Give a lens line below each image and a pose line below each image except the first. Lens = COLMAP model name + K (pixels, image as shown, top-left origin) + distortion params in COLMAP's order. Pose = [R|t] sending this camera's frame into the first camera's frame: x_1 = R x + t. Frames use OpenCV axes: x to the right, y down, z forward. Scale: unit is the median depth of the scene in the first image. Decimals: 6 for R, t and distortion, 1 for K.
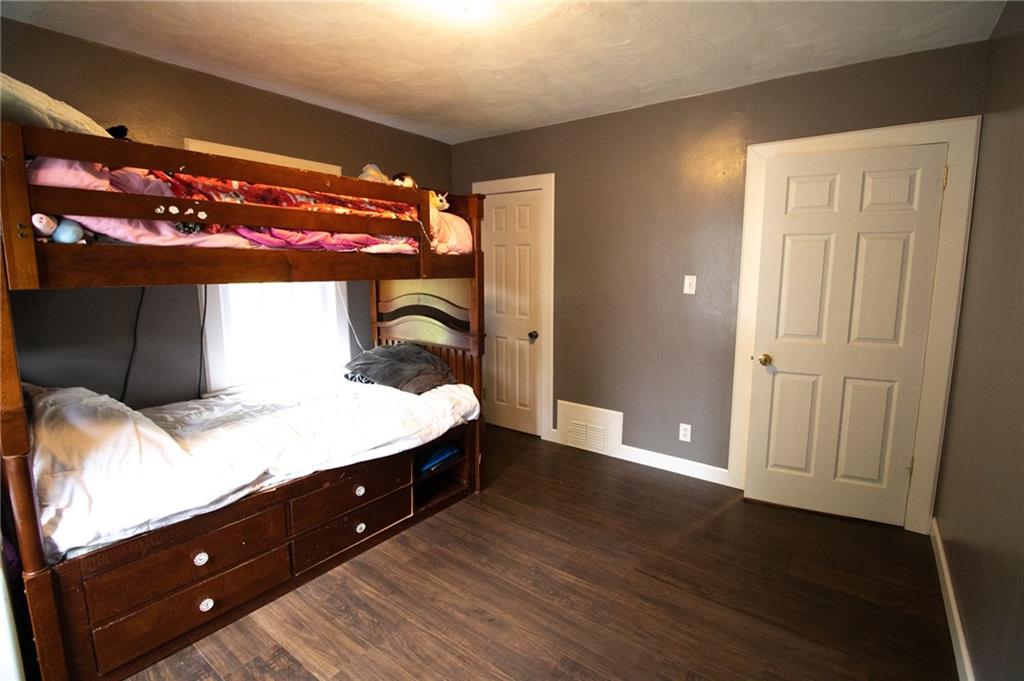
lens RADIAL K [[483.6, 0, 512.5], [0, 483.6, 342.4], [0, 0, 1]] dist [0.003702, 0.000230]
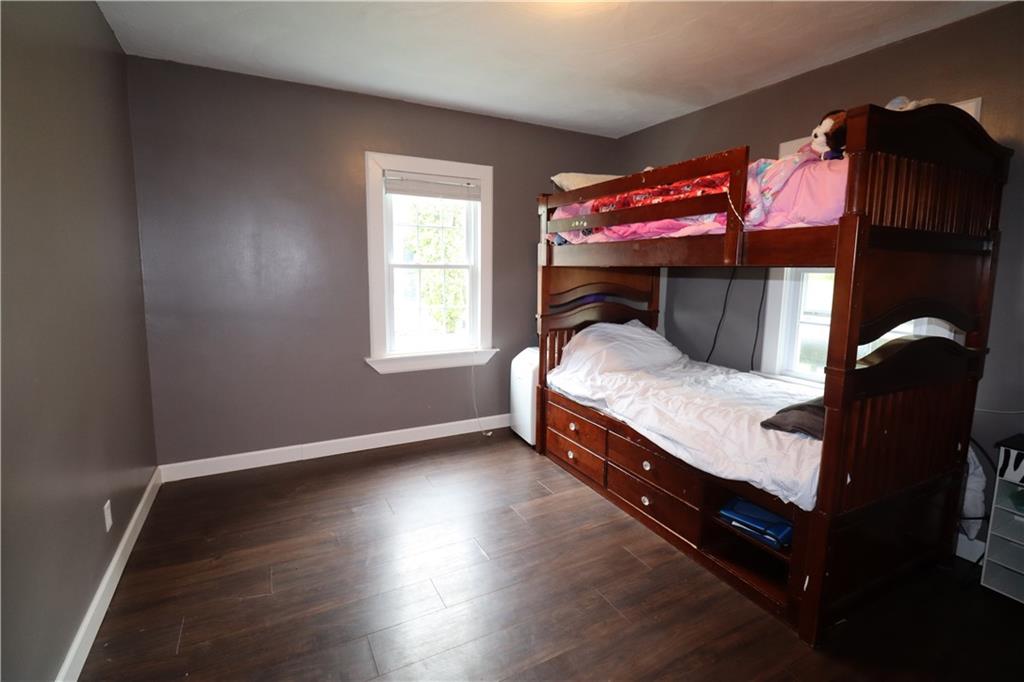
lens RADIAL K [[483.6, 0, 514.4], [0, 483.6, 333.1], [0, 0, 1]] dist [0.003702, 0.000230]
pose [[-0.443783, 0.117130, -0.888446, 0.744090], [-0.139882, 0.970214, 0.197782, -0.146223], [0.885149, 0.212051, -0.414180, 1.169903]]
